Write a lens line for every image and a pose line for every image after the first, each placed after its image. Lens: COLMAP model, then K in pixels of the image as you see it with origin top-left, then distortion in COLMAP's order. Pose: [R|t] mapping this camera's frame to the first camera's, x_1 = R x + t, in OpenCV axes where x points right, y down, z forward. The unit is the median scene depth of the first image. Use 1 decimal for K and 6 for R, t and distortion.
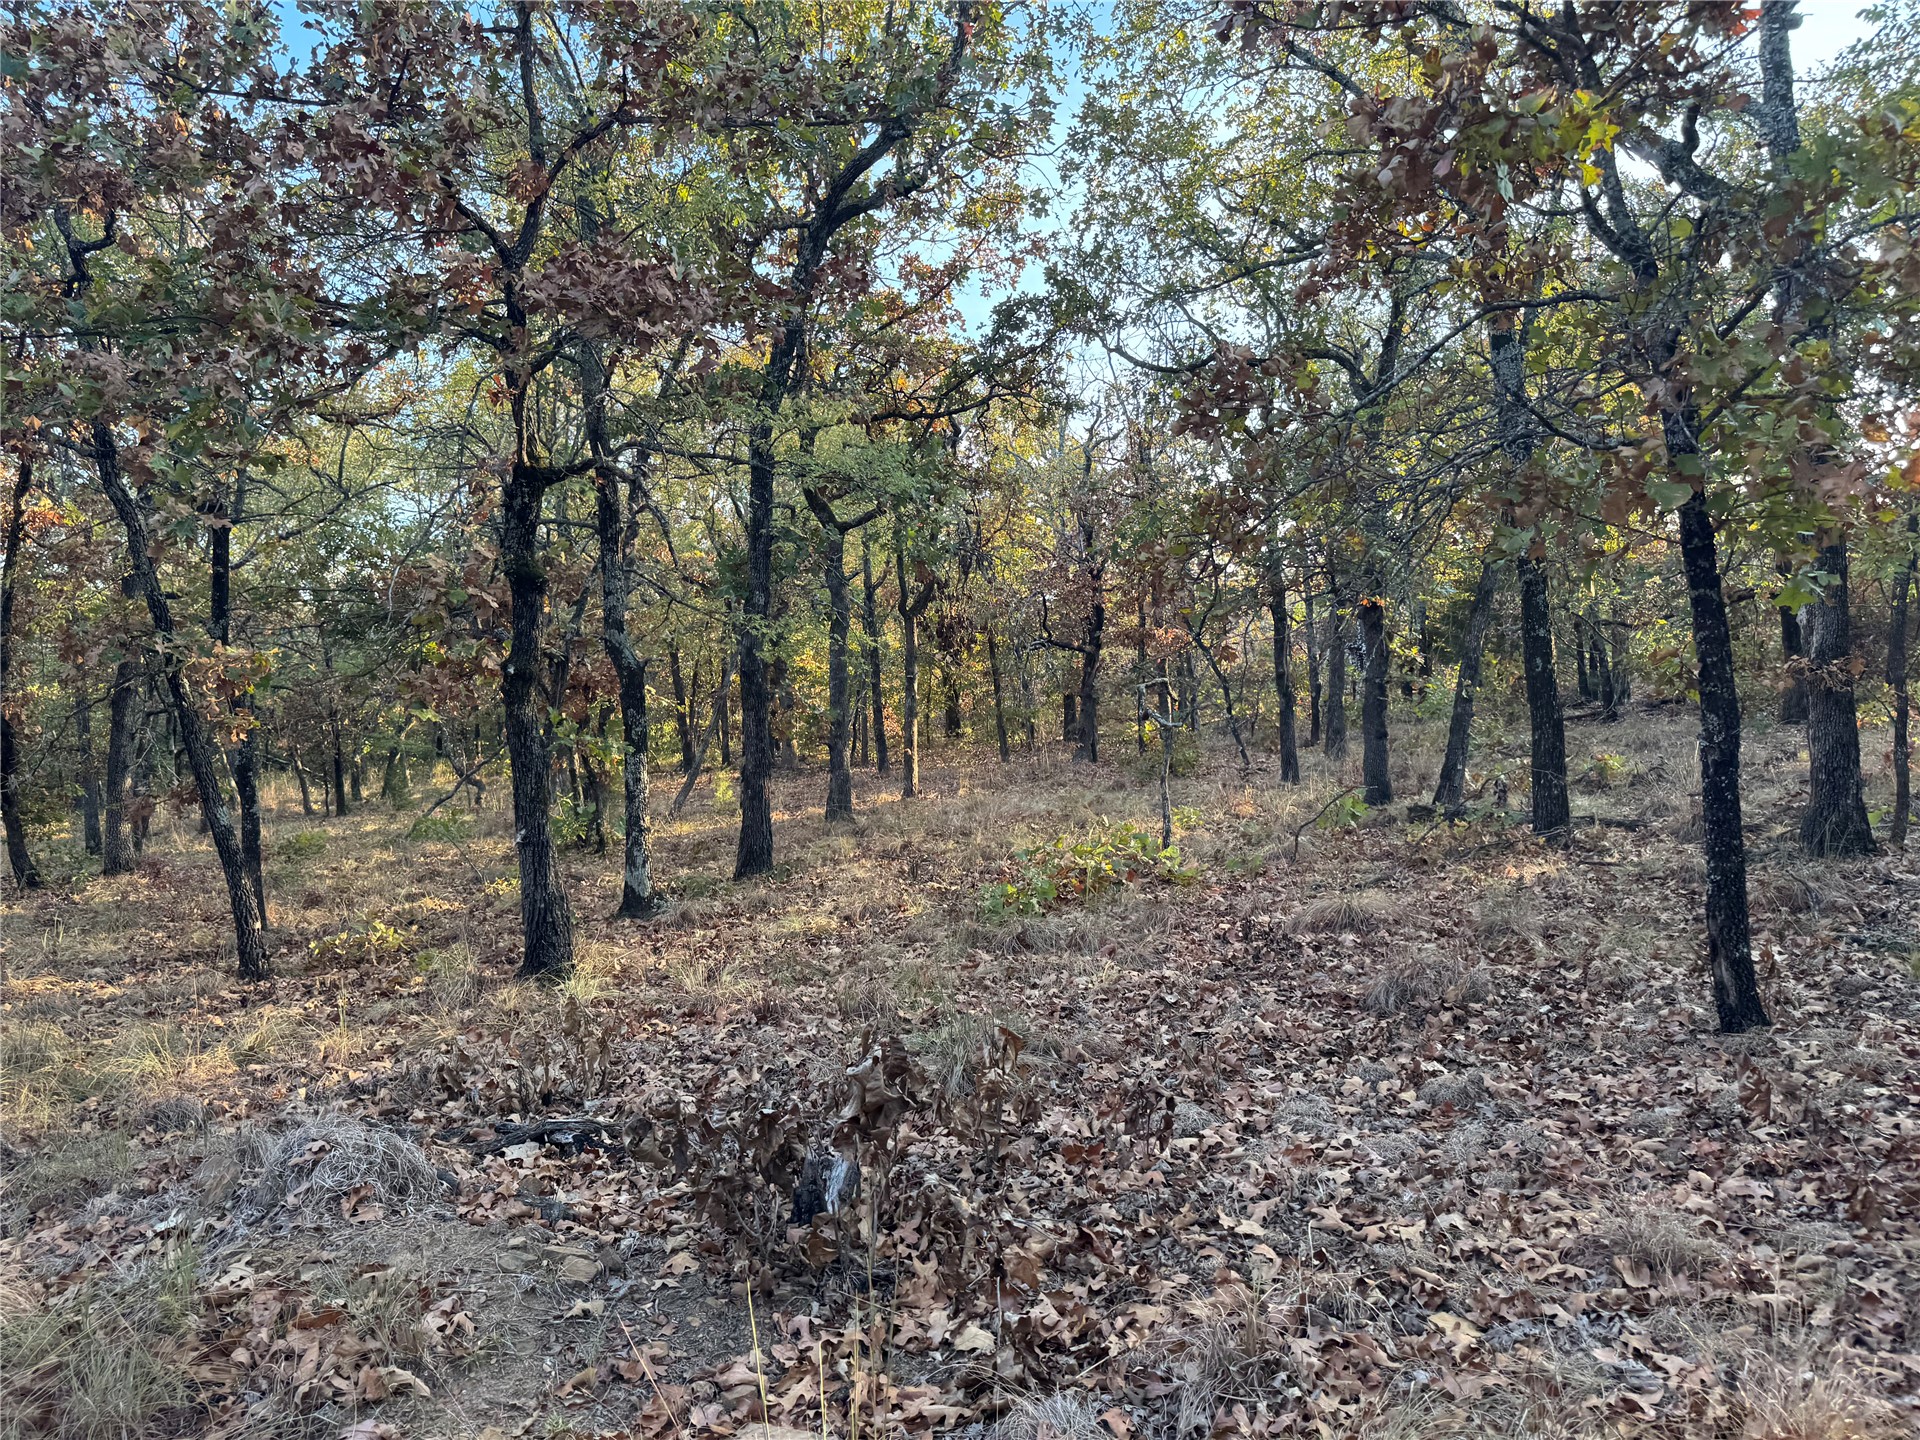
lens RADIAL K [[1336.9, 0, 962.5], [0, 1336.9, 713.6], [0, 0, 1]] dist [0.002773, -0.004160]
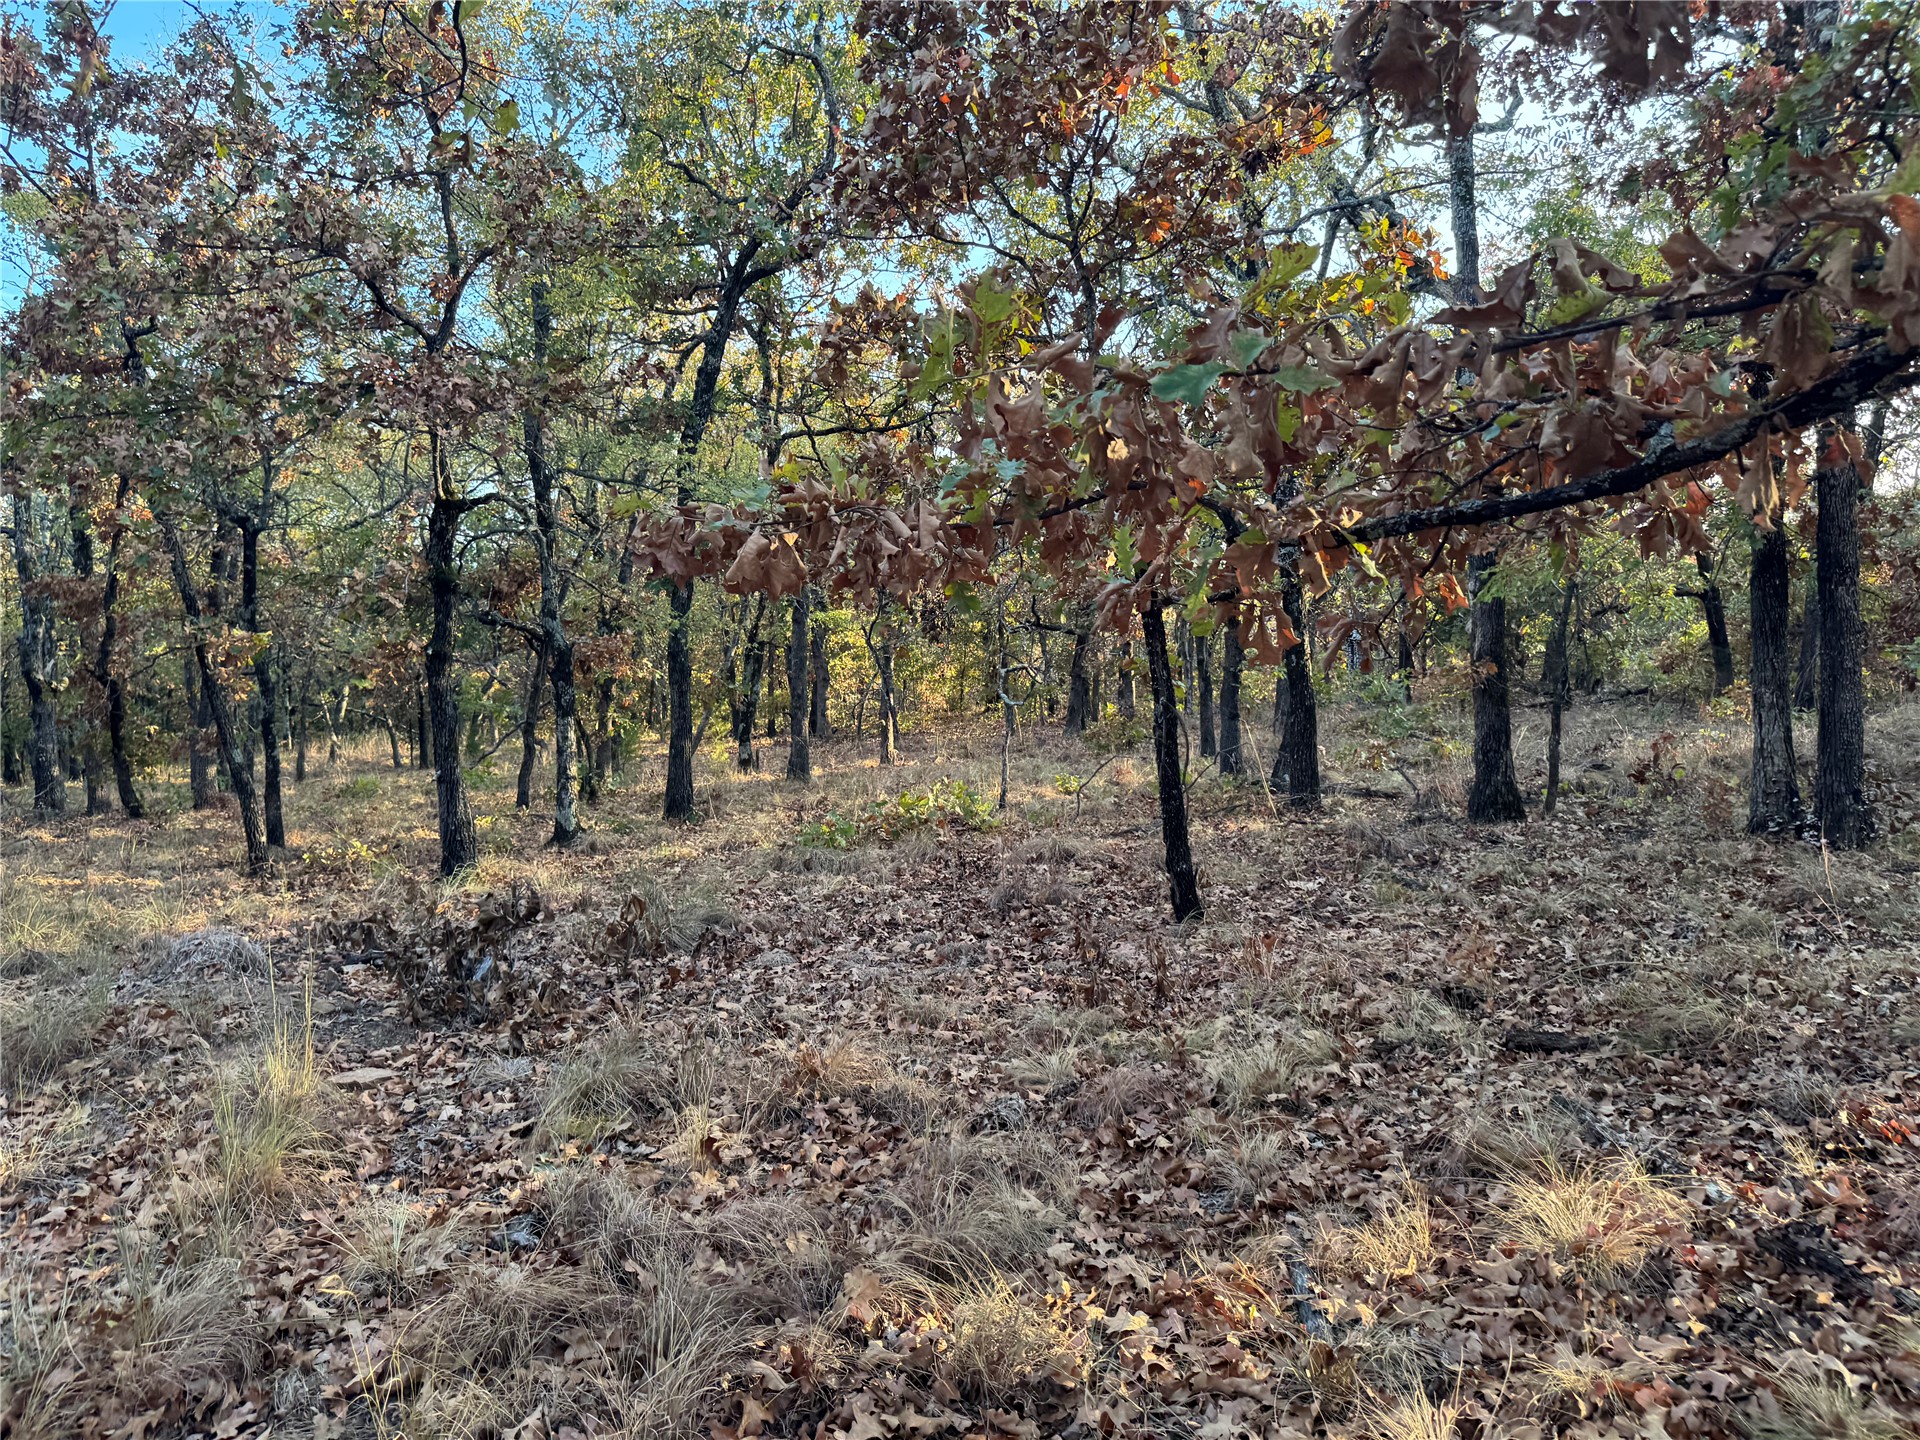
lens RADIAL K [[1336.9, 0, 957.8], [0, 1336.9, 725.3], [0, 0, 1]] dist [0.002773, -0.004160]
pose [[0.996152, 0.023527, -0.084430, 0.232610], [-0.021135, 0.999352, 0.029123, -0.007179], [0.085060, -0.027226, 0.996004, -0.225888]]
